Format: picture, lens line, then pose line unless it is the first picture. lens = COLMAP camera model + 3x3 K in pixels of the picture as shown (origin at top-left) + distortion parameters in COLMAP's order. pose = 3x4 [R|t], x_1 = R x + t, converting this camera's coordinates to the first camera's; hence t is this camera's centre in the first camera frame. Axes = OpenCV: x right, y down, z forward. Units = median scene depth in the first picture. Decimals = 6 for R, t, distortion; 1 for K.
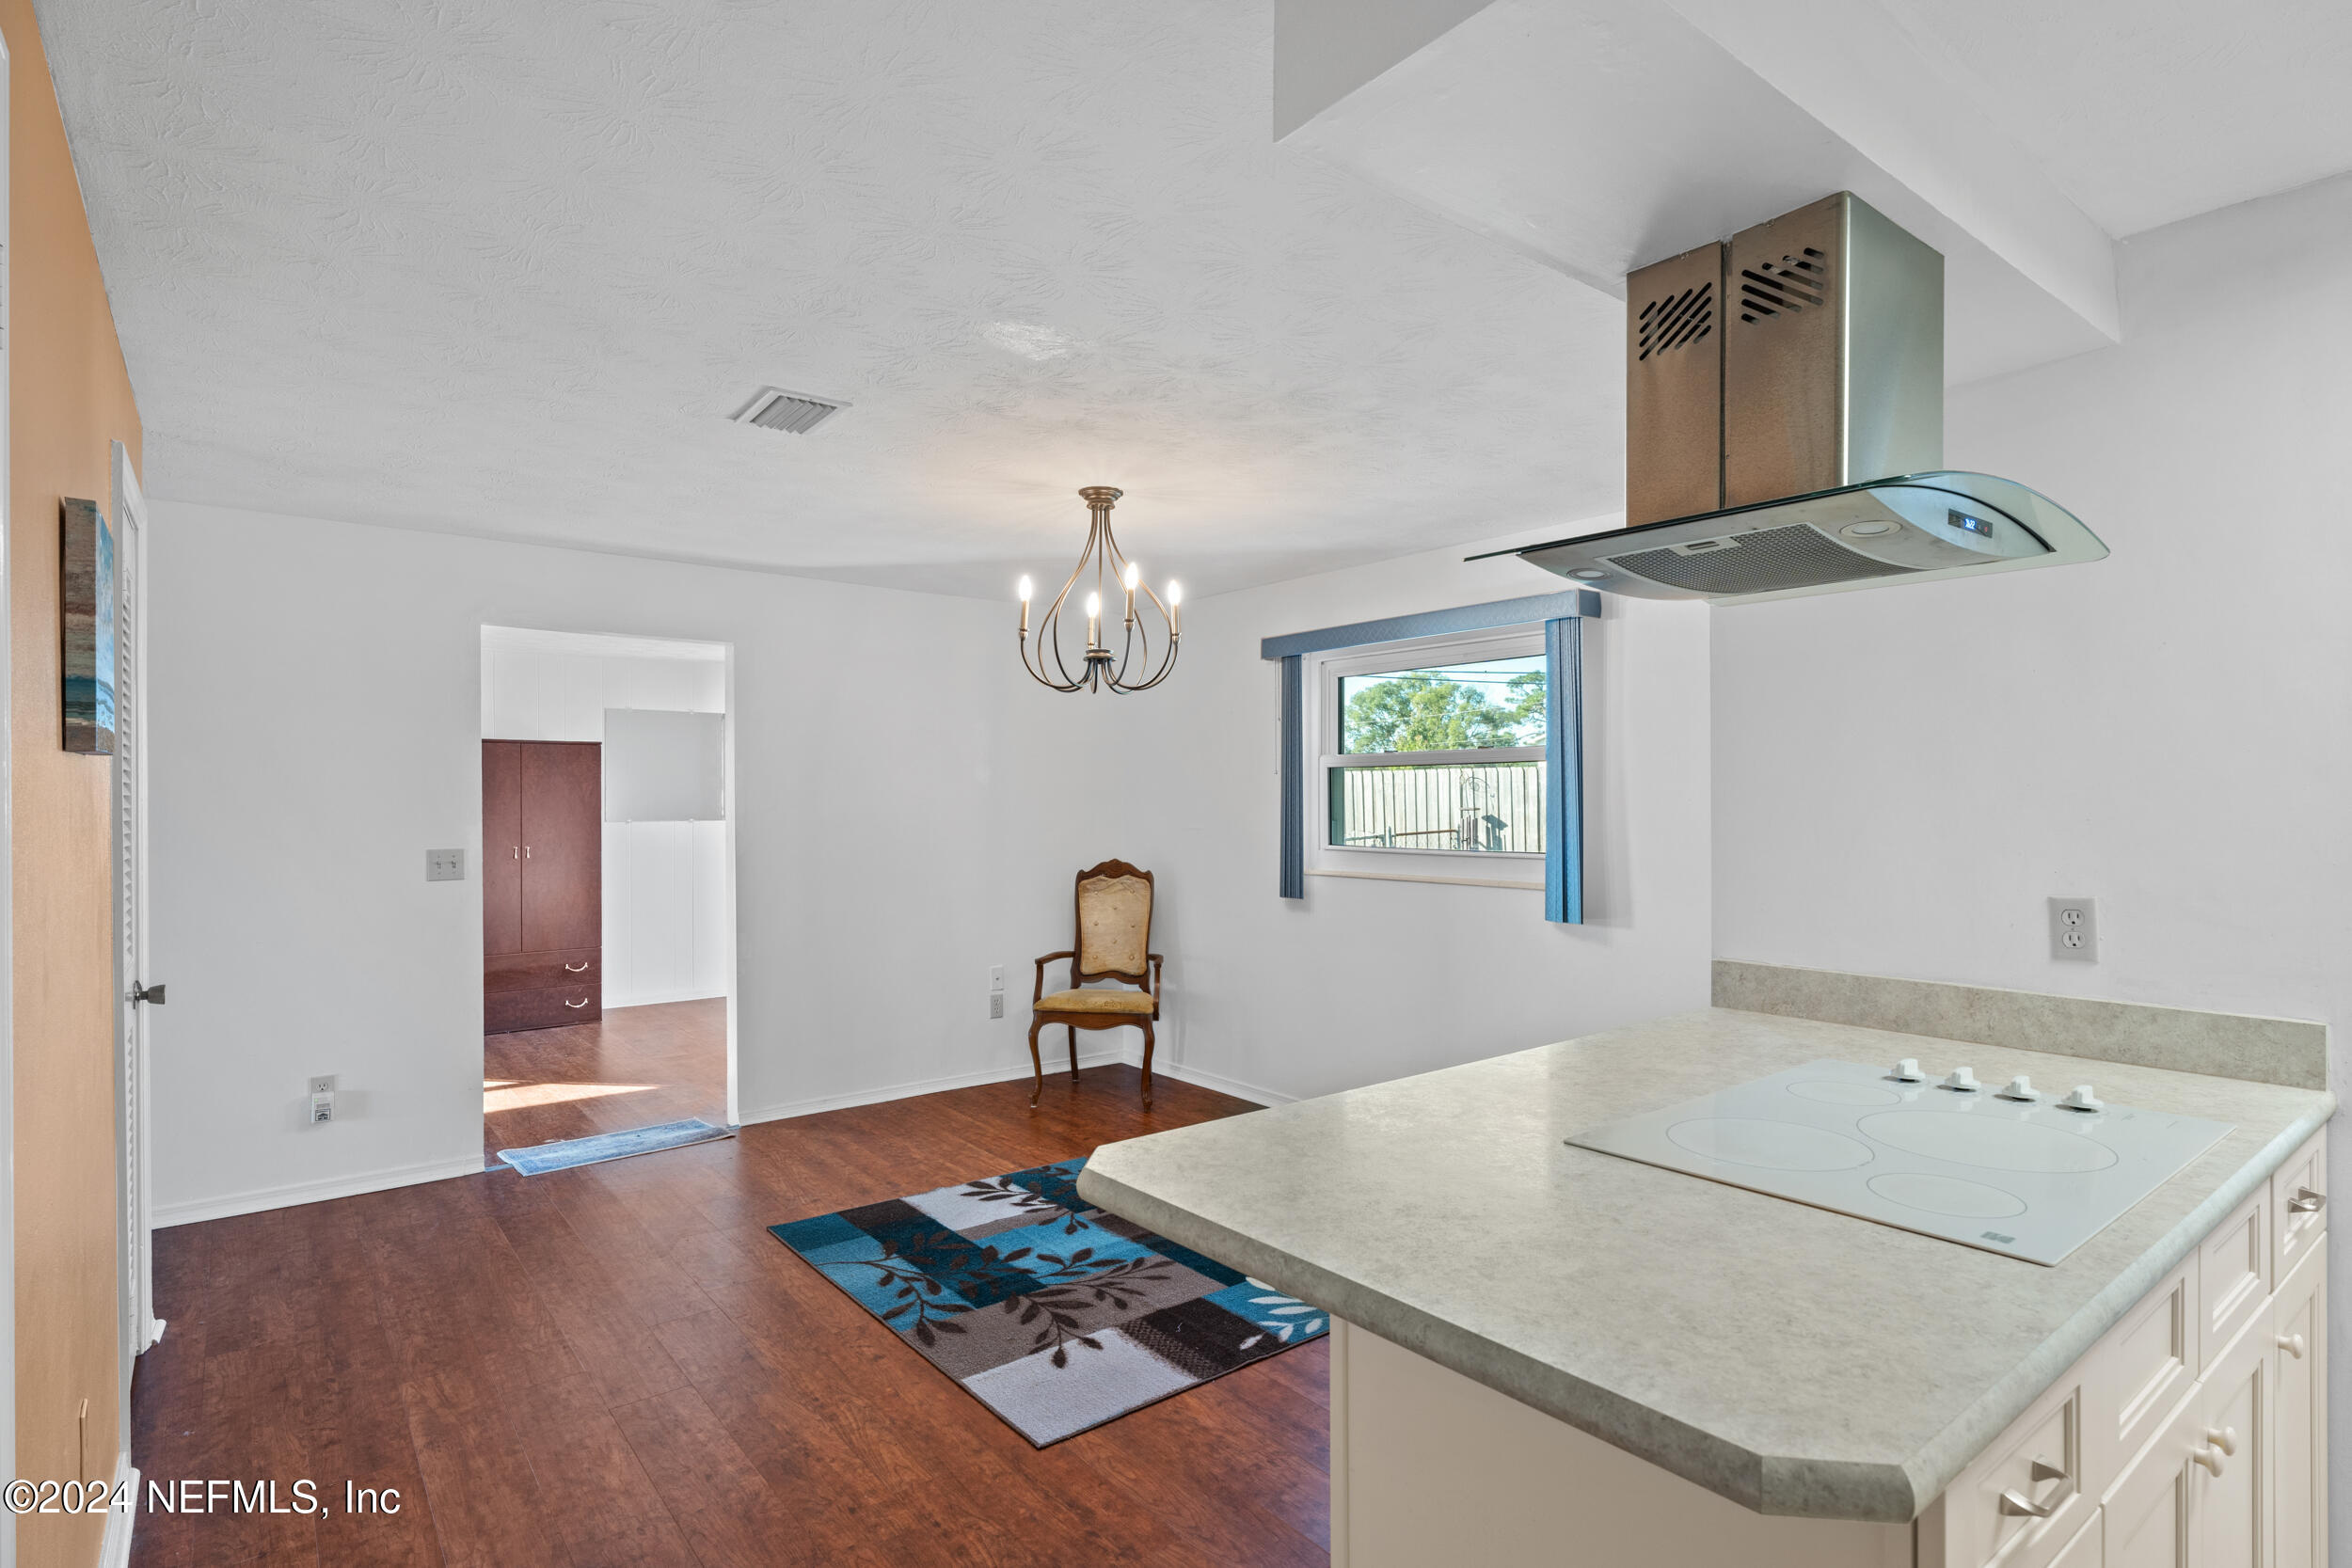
lens RADIAL K [[1169.7, 0, 1159.2], [0, 1169.7, 795.9], [0, 0, 1]] dist [-0.004639, 0.000921]
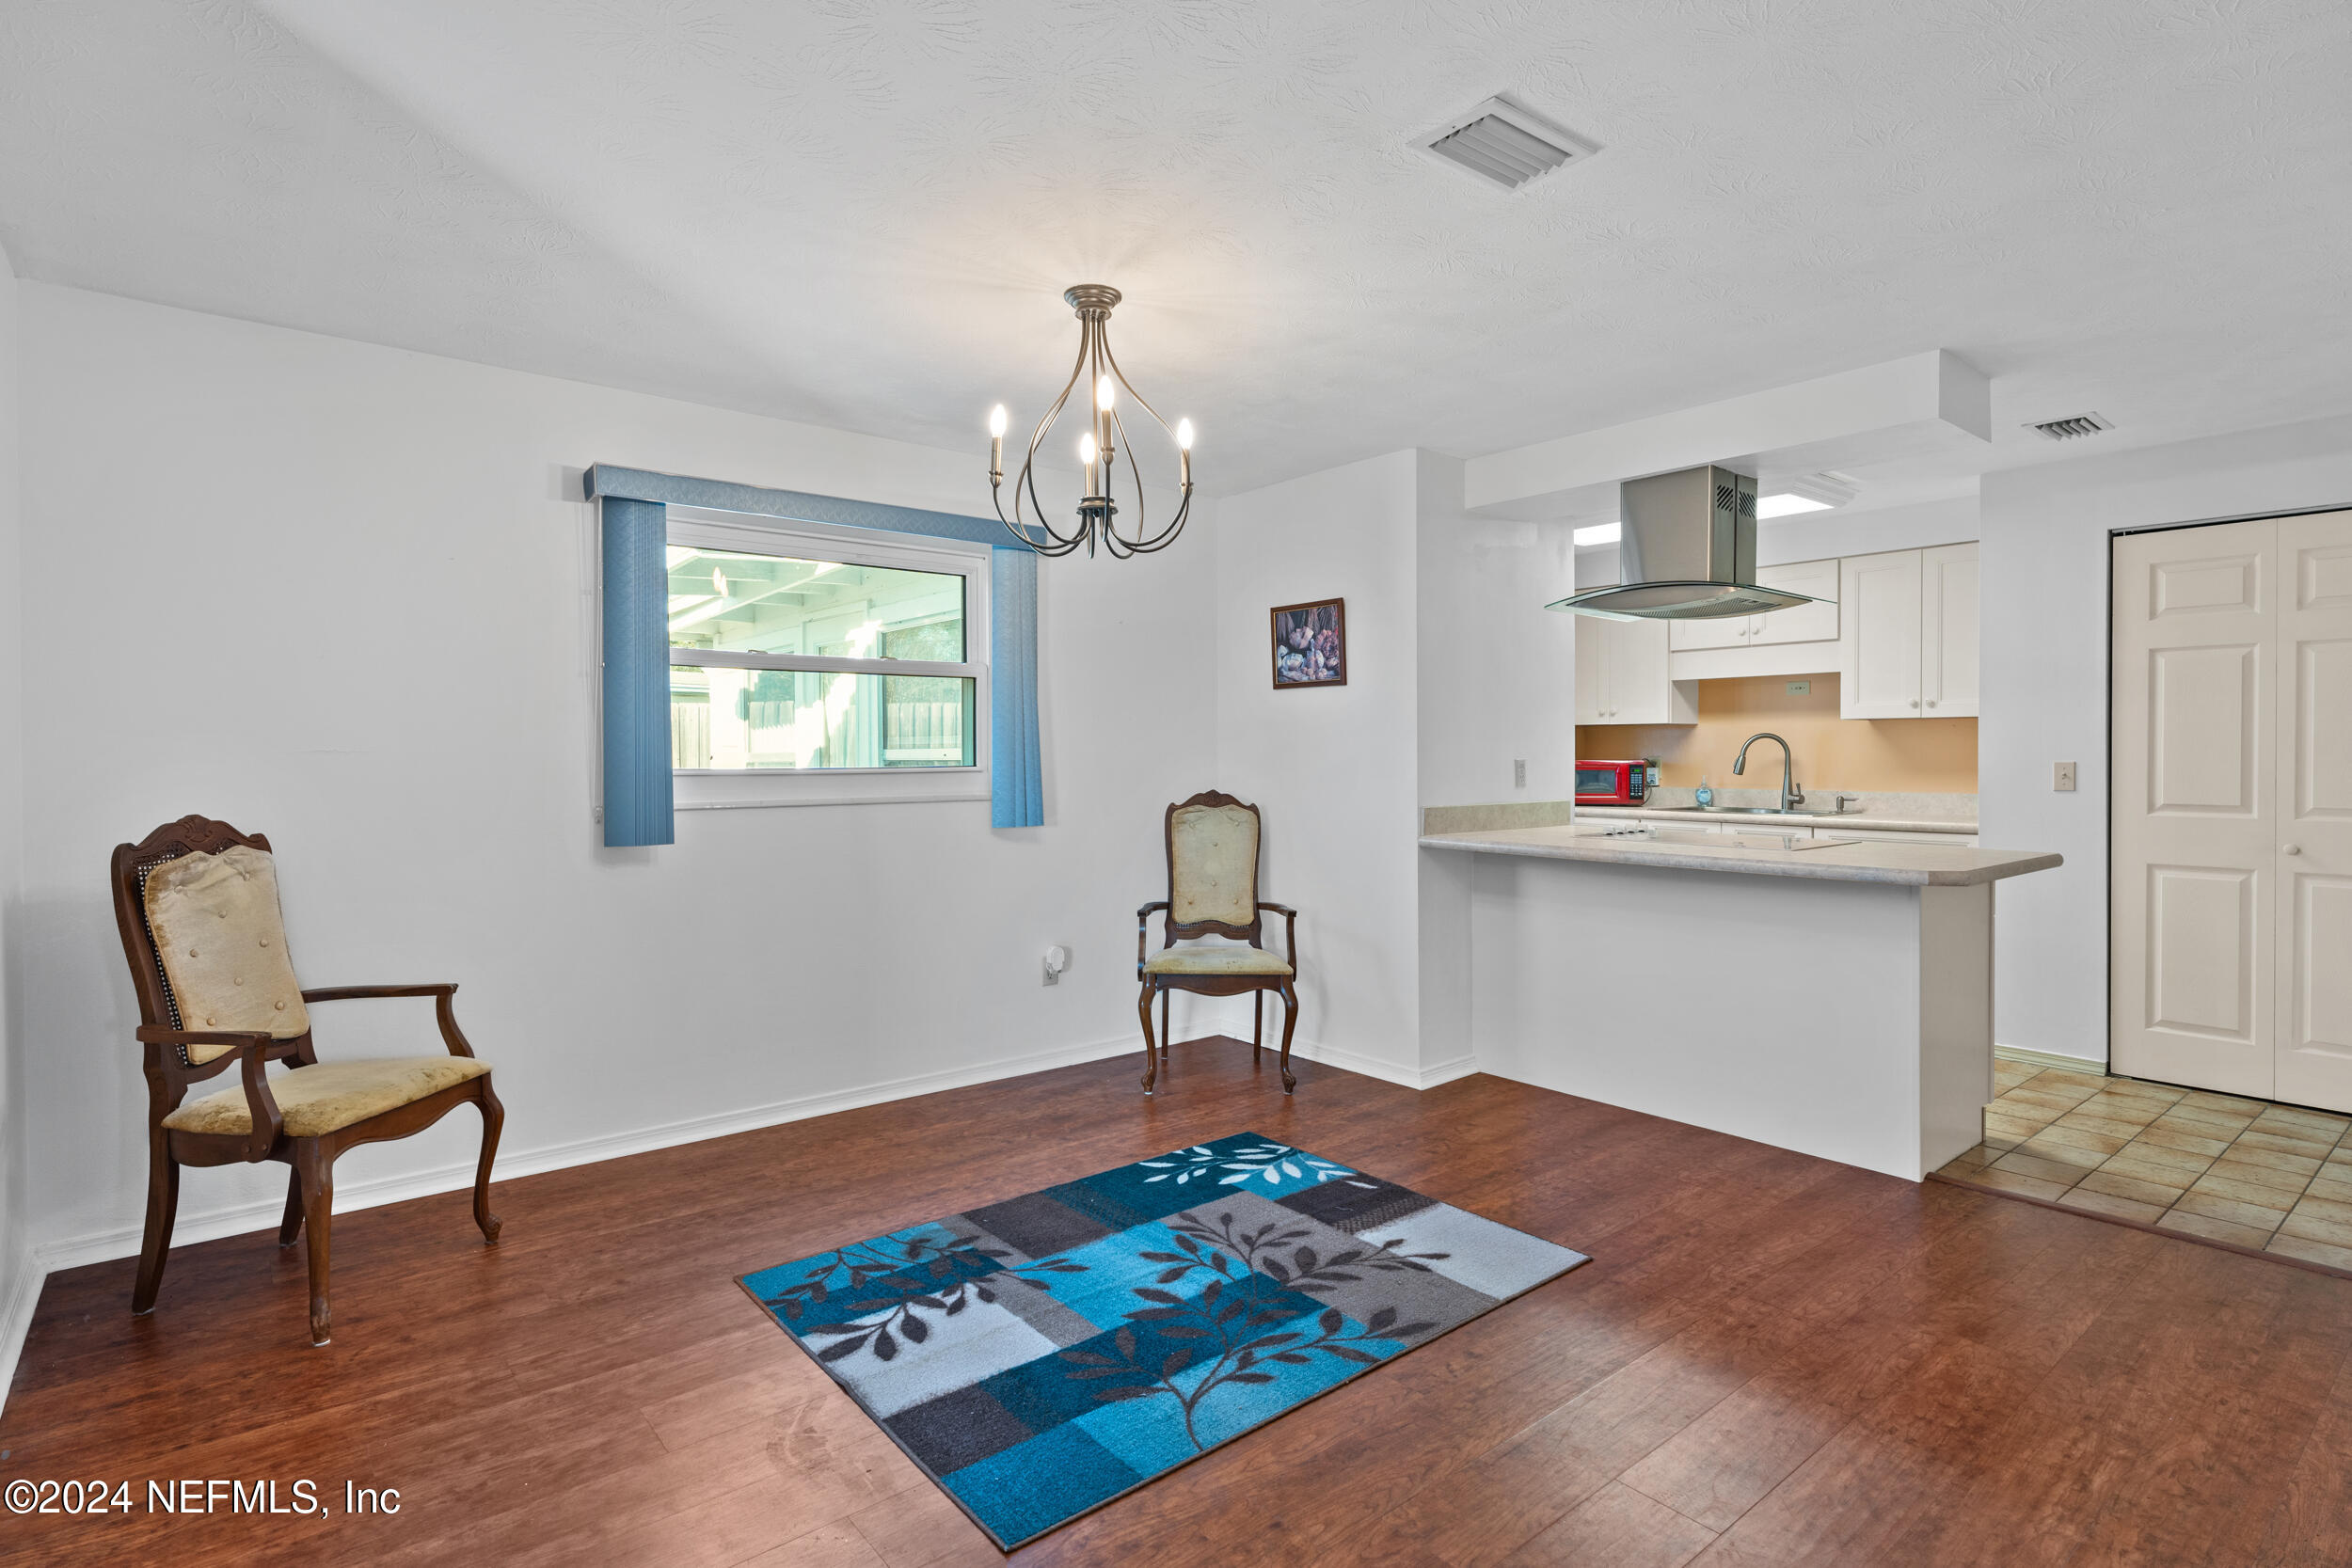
lens RADIAL K [[1169.7, 0, 1176.0], [0, 1169.7, 765.3], [0, 0, 1]] dist [-0.004639, 0.000921]
pose [[-0.015802, -0.009289, 0.999832, -0.892461], [0.000329, 0.999957, 0.009295, 0.047190], [-0.999875, 0.000476, -0.015798, 1.030427]]
